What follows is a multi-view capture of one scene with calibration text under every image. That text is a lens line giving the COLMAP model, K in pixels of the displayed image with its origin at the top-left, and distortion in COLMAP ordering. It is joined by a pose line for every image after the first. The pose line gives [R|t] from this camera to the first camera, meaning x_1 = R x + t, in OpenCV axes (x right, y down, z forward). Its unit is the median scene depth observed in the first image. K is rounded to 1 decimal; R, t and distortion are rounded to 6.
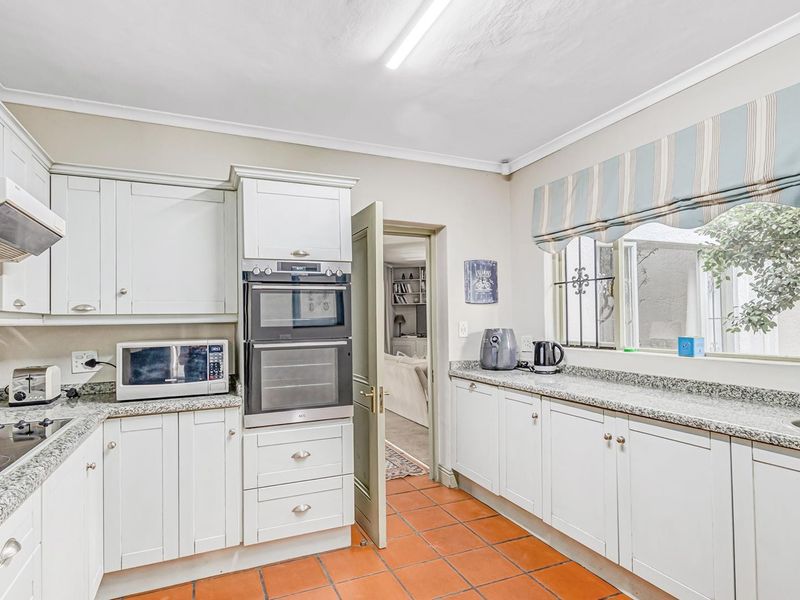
lens RADIAL K [[459.4, 0, 385.6], [0, 459.4, 310.9], [0, 0, 1]] dist [-0.001113, -0.000631]
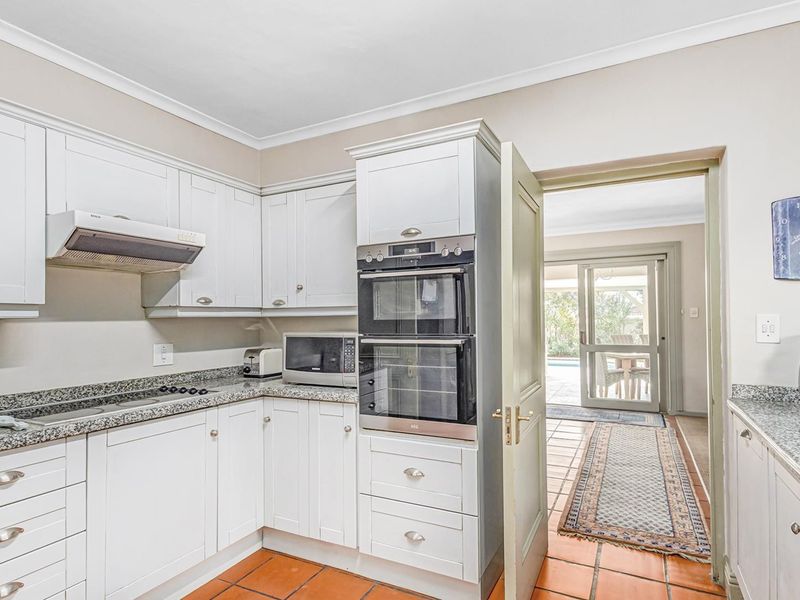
lens RADIAL K [[459.4, 0, 385.6], [0, 459.4, 310.9], [0, 0, 1]] dist [-0.001113, -0.000631]
pose [[0.628535, -0.003932, -0.777771, 0.434164], [0.018931, 0.999768, 0.010244, 0.008017], [0.777551, -0.021163, 0.628464, 0.433798]]
